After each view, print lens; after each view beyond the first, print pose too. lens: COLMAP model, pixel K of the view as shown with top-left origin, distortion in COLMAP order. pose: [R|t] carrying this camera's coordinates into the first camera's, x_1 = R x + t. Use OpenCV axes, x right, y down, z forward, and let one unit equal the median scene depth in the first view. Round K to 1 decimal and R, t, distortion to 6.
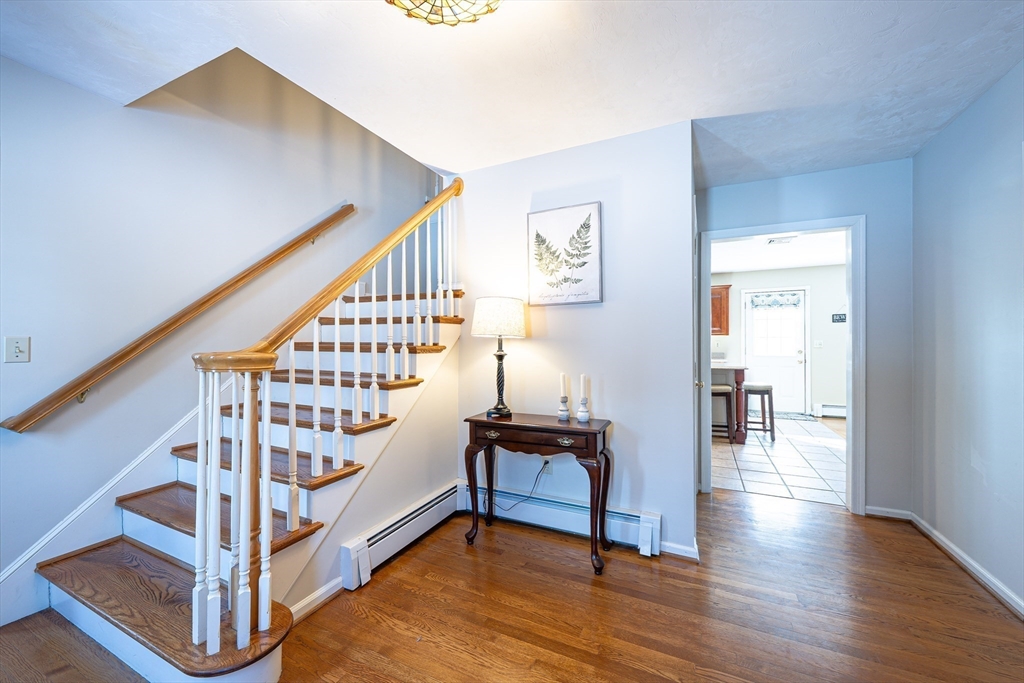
lens RADIAL K [[369.7, 0, 512.0], [0, 369.7, 341.5], [0, 0, 1]] dist [0.000088, 0.000002]
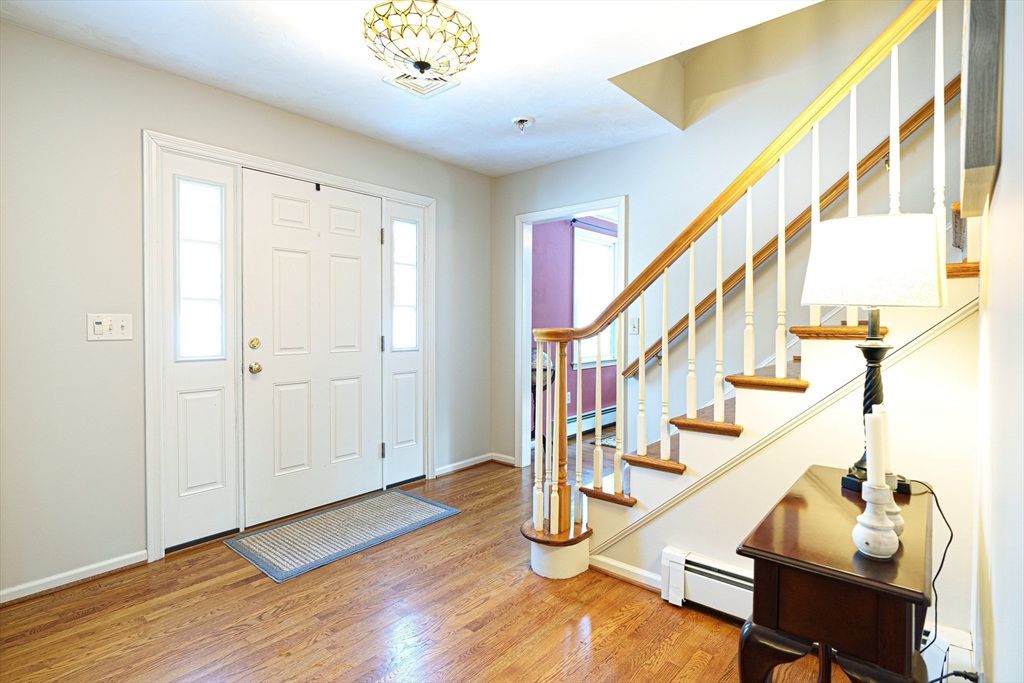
lens RADIAL K [[534.6, 0, 512.0], [0, 534.6, 341.5], [0, 0, 1]] dist [0.000211, -0.000031]
pose [[-0.248580, 0.038107, -0.967861, 0.864155], [0.001050, 0.999236, 0.039073, 0.004163], [0.968611, 0.008697, -0.248430, 0.945471]]
